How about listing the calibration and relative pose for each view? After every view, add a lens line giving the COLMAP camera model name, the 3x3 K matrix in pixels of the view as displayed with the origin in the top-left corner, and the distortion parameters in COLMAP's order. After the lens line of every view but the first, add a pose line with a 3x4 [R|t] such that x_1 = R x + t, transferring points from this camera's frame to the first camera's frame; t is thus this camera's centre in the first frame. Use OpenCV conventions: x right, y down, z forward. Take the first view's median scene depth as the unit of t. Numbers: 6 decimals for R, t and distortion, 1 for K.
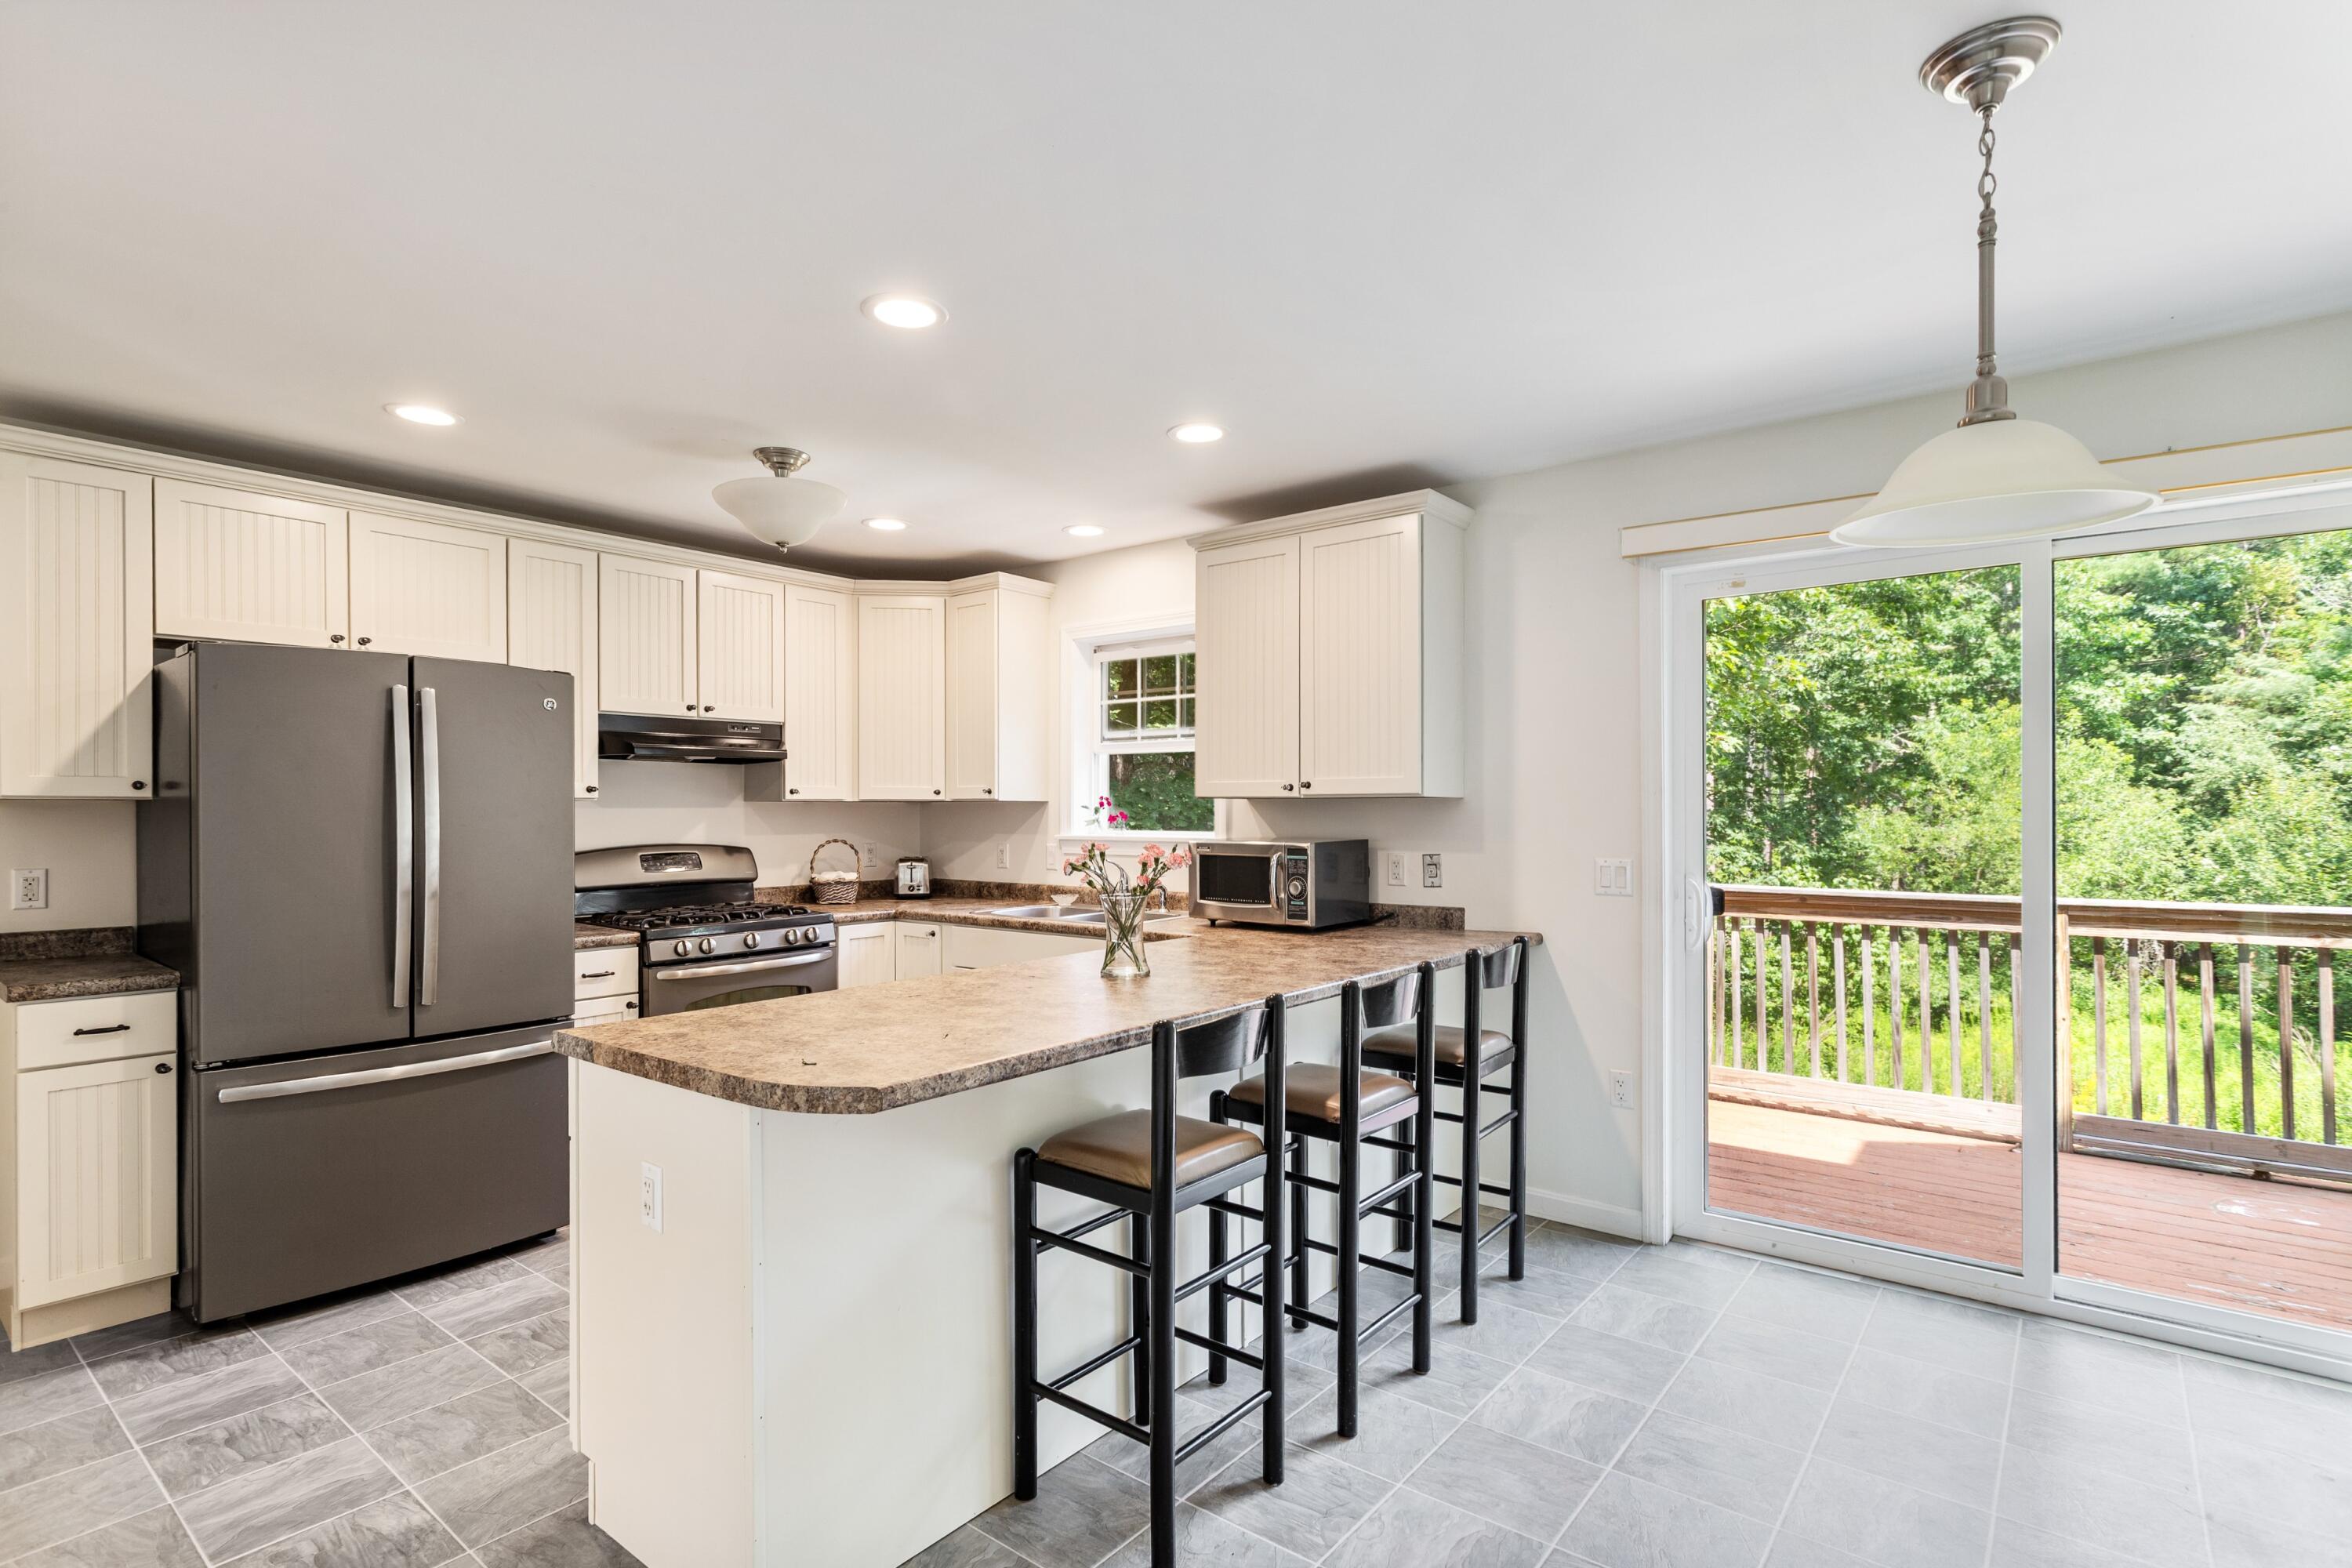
lens RADIAL K [[1128.7, 0, 1164.0], [0, 1128.7, 810.2], [0, 0, 1]] dist [0.007155, -0.001220]
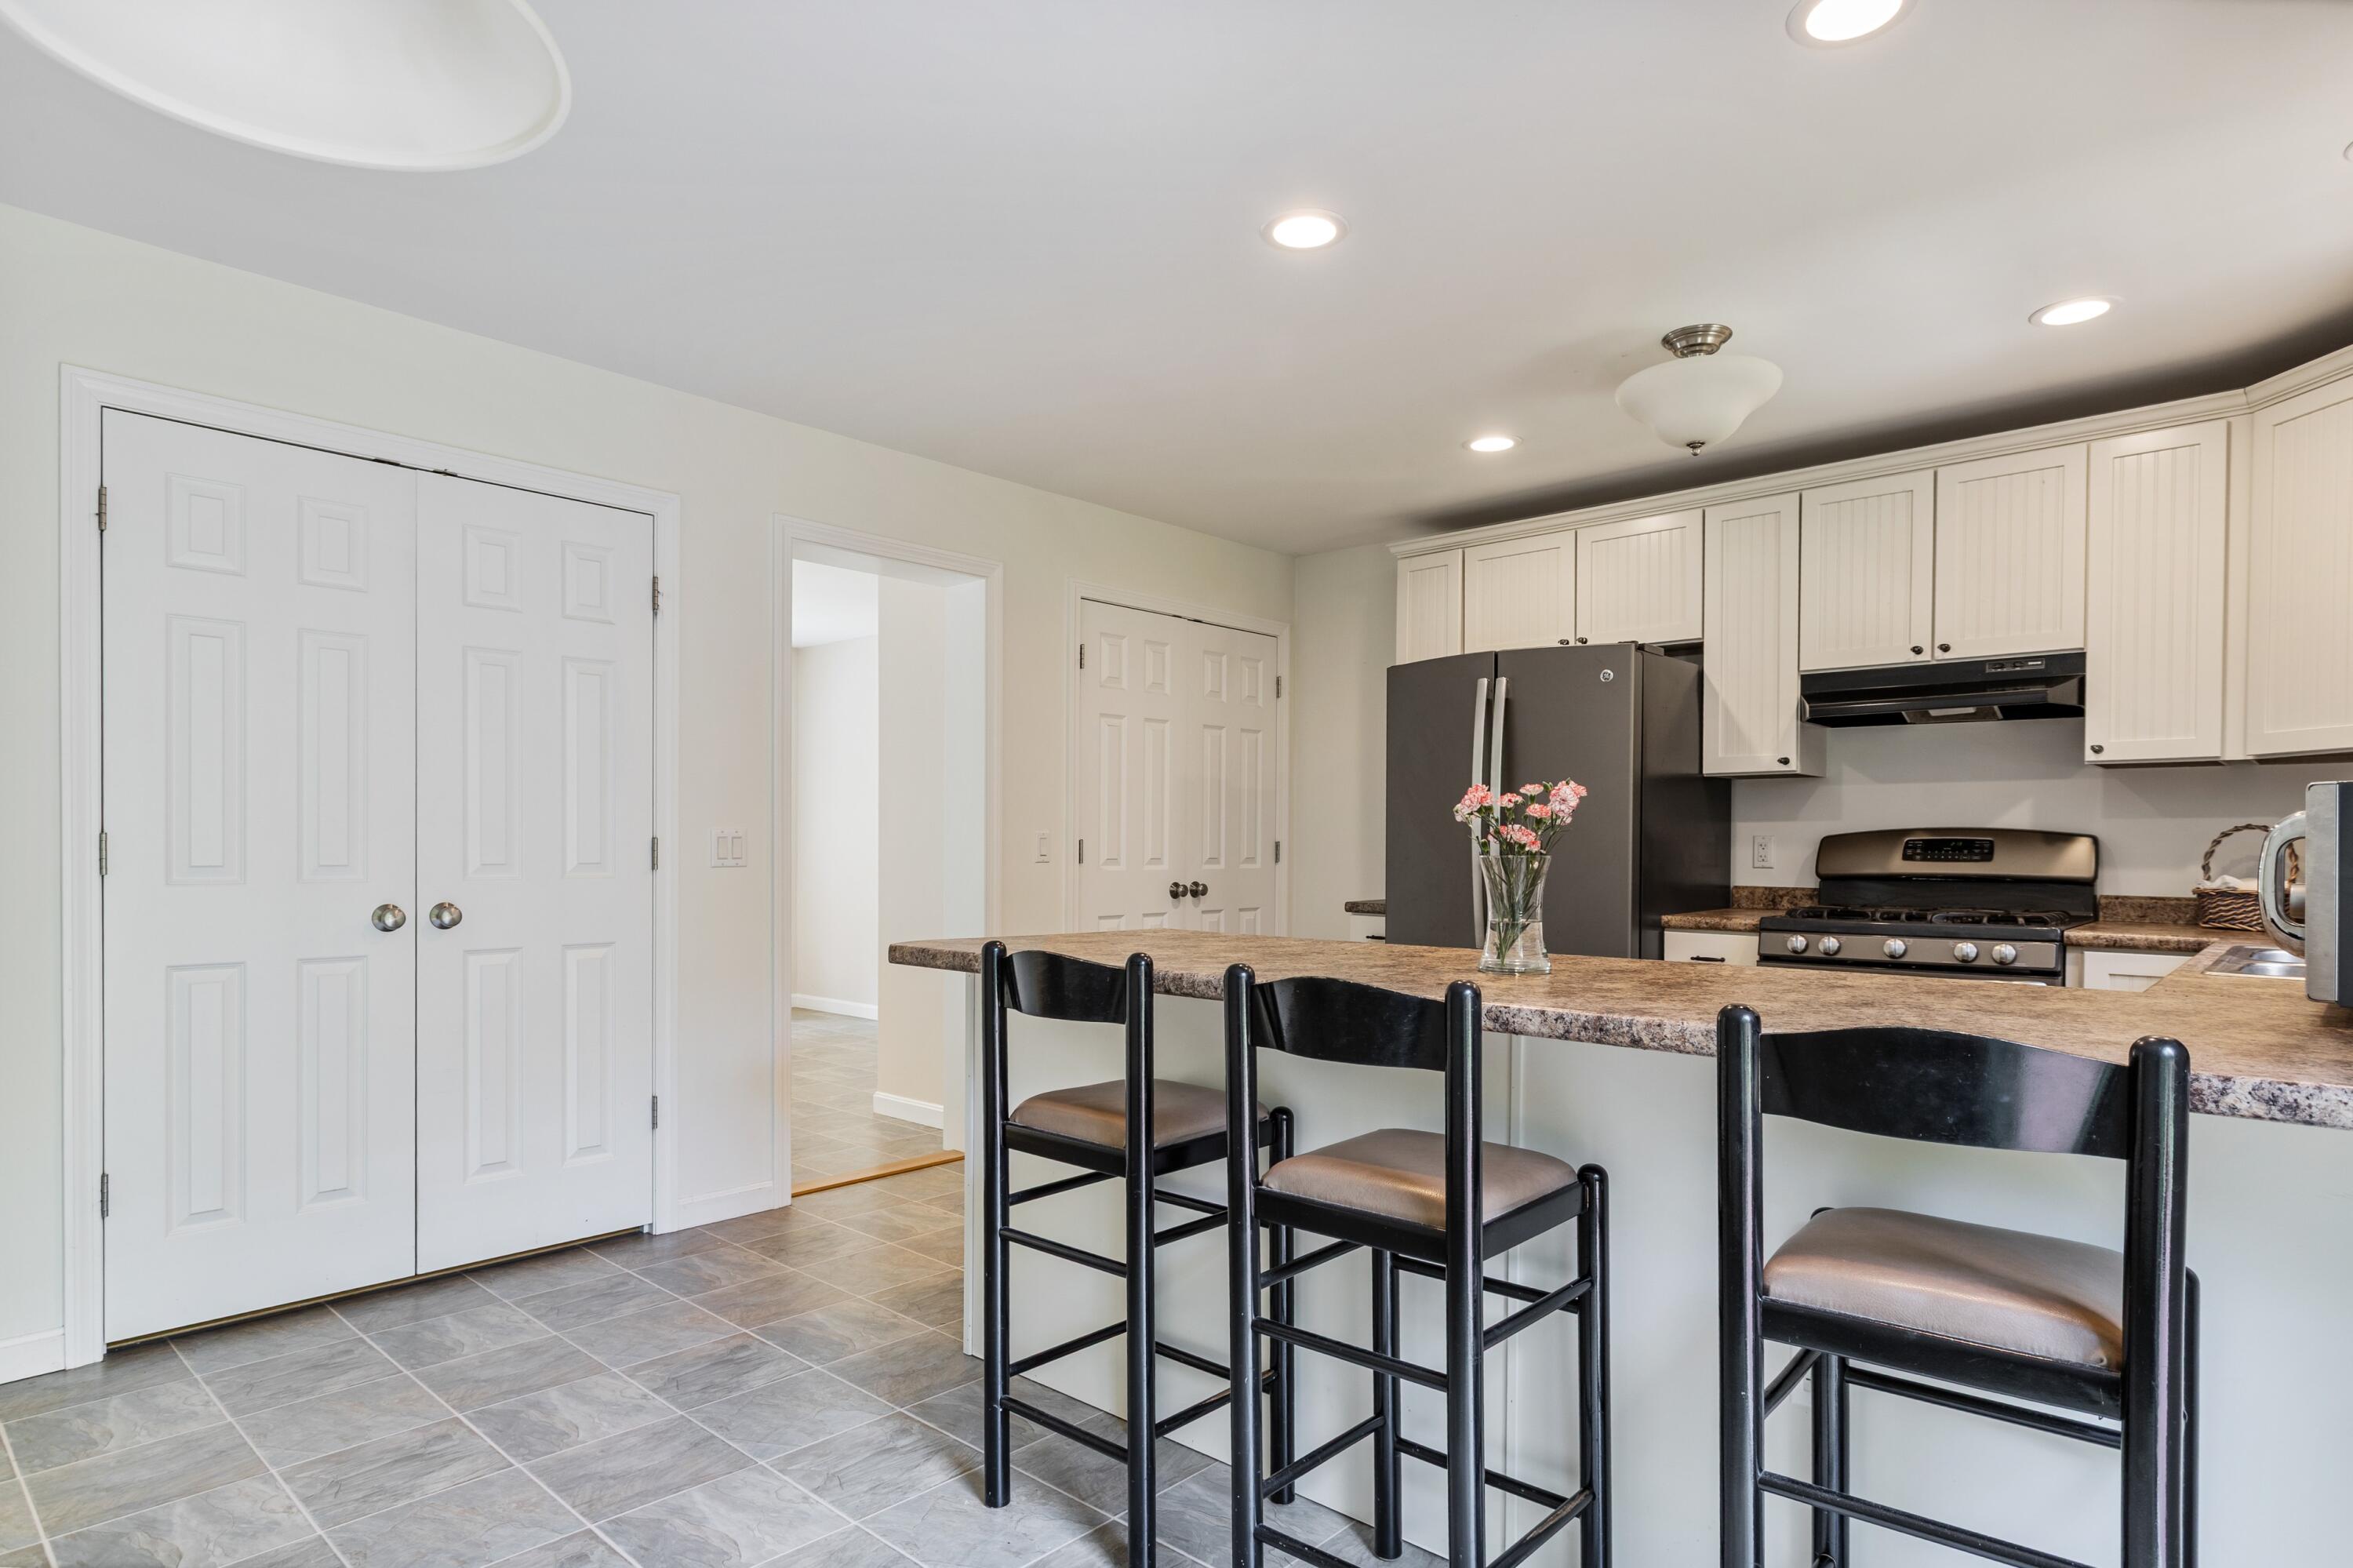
lens RADIAL K [[1286.1, 0, 1197.8], [0, 1286.1, 852.5], [0, 0, 1]] dist [0.000161, 0.000435]
pose [[-0.043825, 0.011580, -0.998972, 0.542826], [-0.005189, 0.999917, 0.011819, 0.045487], [0.999026, 0.005702, -0.043761, 0.596741]]
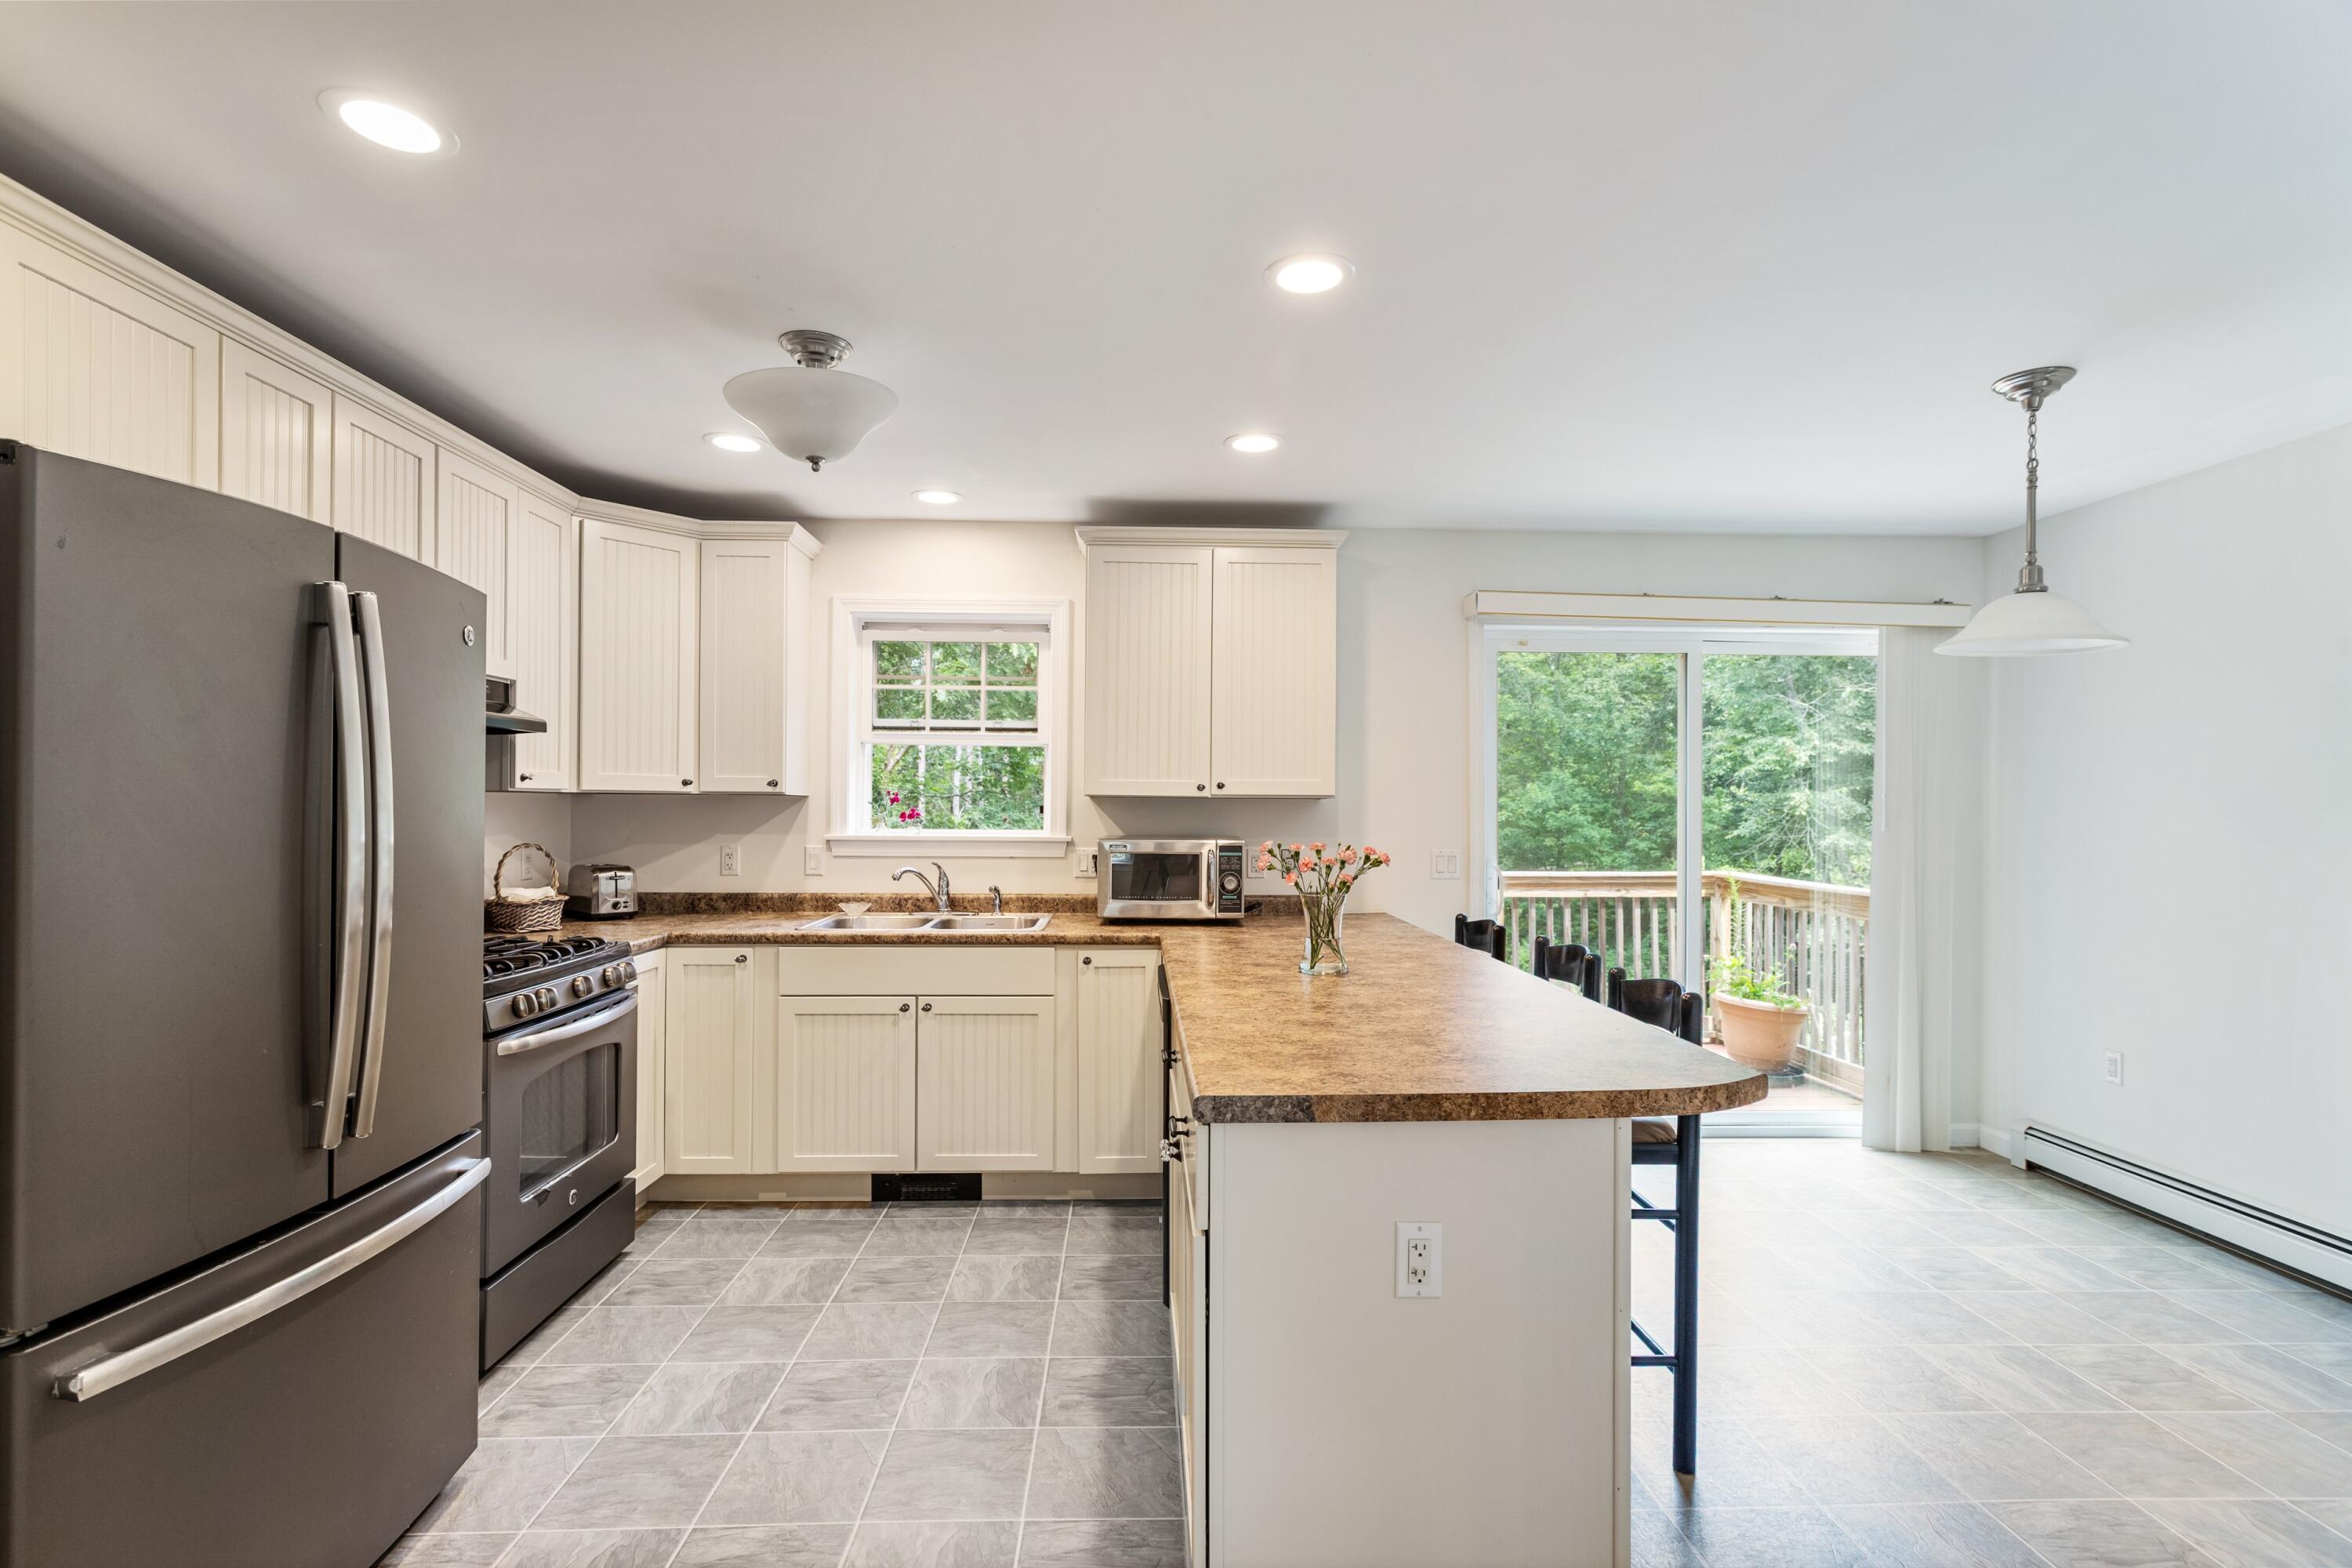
lens RADIAL K [[1093.8, 0, 1165.0], [0, 1093.8, 806.6], [0, 0, 1]] dist [0.003244, 0.000476]
pose [[0.759424, 0.008244, 0.650544, -0.561036], [-0.007551, 0.999964, -0.003857, 0.001785], [-0.650552, -0.001983, 0.759459, 0.244898]]
